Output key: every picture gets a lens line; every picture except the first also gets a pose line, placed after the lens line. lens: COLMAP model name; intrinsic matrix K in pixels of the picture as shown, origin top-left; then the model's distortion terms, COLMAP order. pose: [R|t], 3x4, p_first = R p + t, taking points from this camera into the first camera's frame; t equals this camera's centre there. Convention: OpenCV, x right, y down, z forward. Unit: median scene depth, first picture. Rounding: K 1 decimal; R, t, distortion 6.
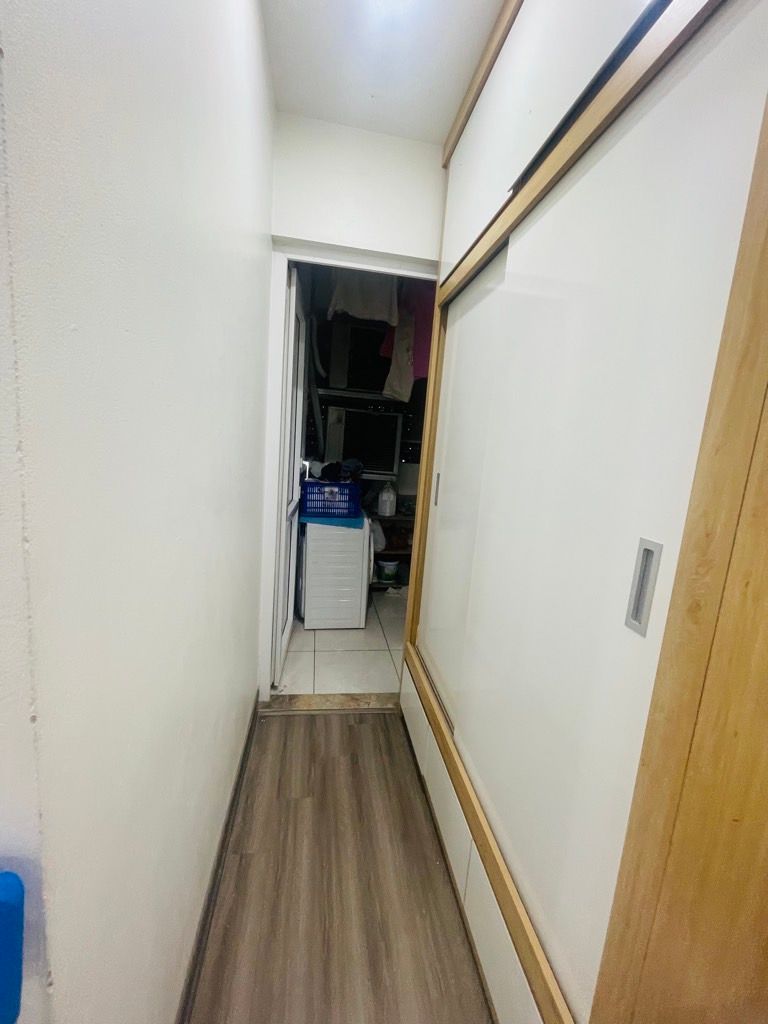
lens RADIAL K [[410.9, 0, 384.2], [0, 410.9, 506.2], [0, 0, 1]] dist [-0.009333, -0.000202]
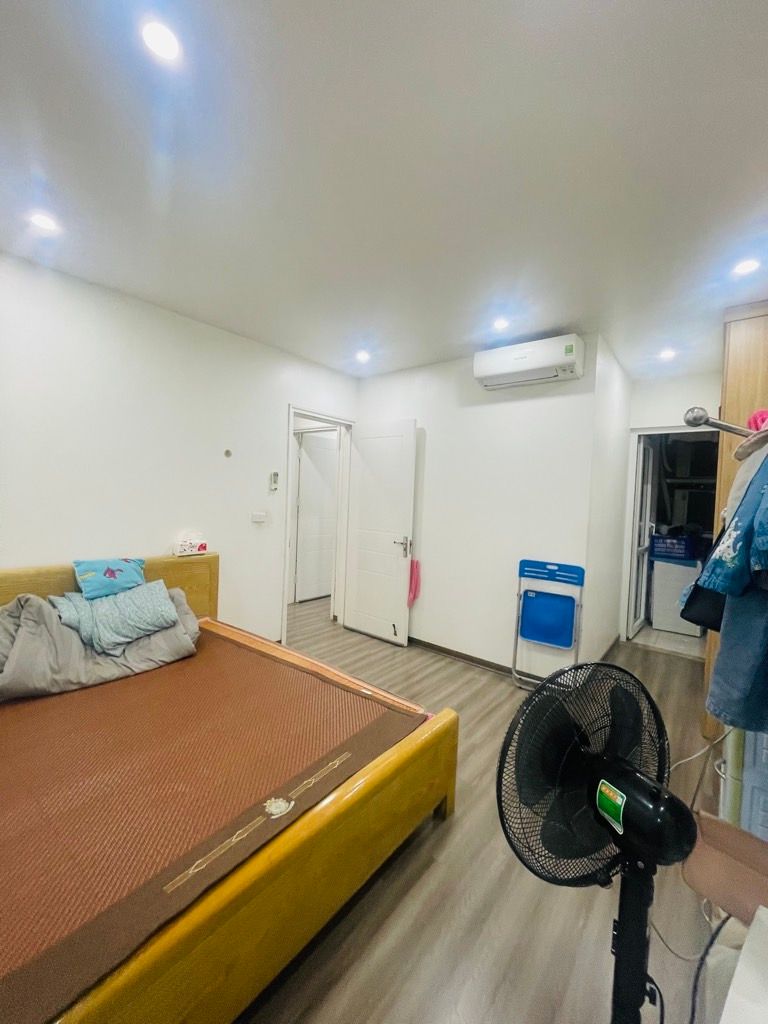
lens RADIAL K [[410.9, 0, 384.2], [0, 410.9, 506.2], [0, 0, 1]] dist [-0.009333, -0.000202]
pose [[0.674884, -0.025456, -0.737485, 0.302645], [-0.102908, 0.986392, -0.128221, 0.148215], [0.730713, 0.162427, 0.663080, -0.939284]]
